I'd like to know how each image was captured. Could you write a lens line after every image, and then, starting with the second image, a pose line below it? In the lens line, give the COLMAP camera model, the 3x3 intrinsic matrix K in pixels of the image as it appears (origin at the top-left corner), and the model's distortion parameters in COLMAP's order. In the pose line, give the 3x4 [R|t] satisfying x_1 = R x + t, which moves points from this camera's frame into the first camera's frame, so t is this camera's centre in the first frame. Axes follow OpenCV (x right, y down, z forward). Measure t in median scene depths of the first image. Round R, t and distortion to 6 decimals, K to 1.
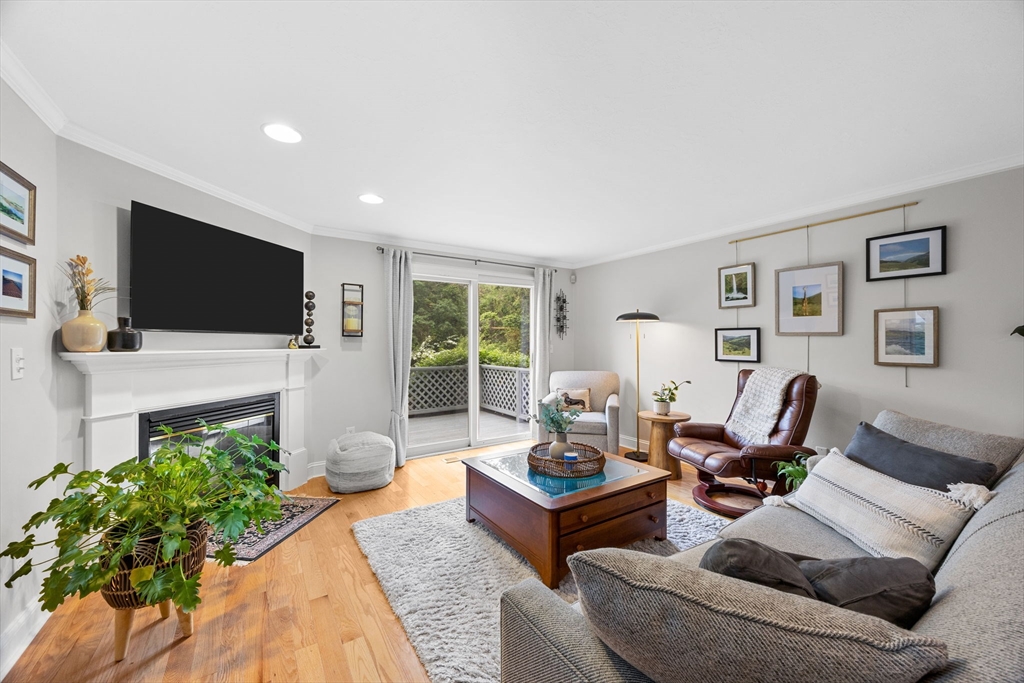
lens RADIAL K [[386.7, 0, 512.0], [0, 386.7, 341.5], [0, 0, 1]] dist [-0.000356, -0.000143]
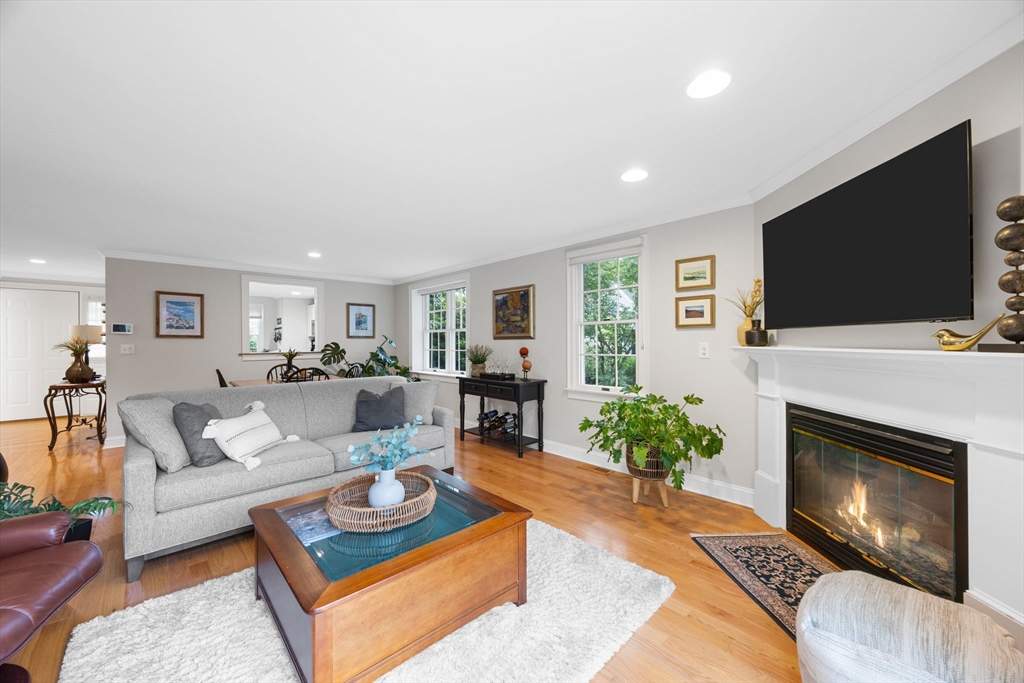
lens RADIAL K [[386.7, 0, 512.0], [0, 386.7, 341.5], [0, 0, 1]] dist [-0.000356, -0.000143]
pose [[-0.984595, 0.005441, -0.174765, 0.017210], [0.006255, 0.999972, -0.004109, 0.005778], [0.174737, -0.005139, -0.984602, 1.316150]]
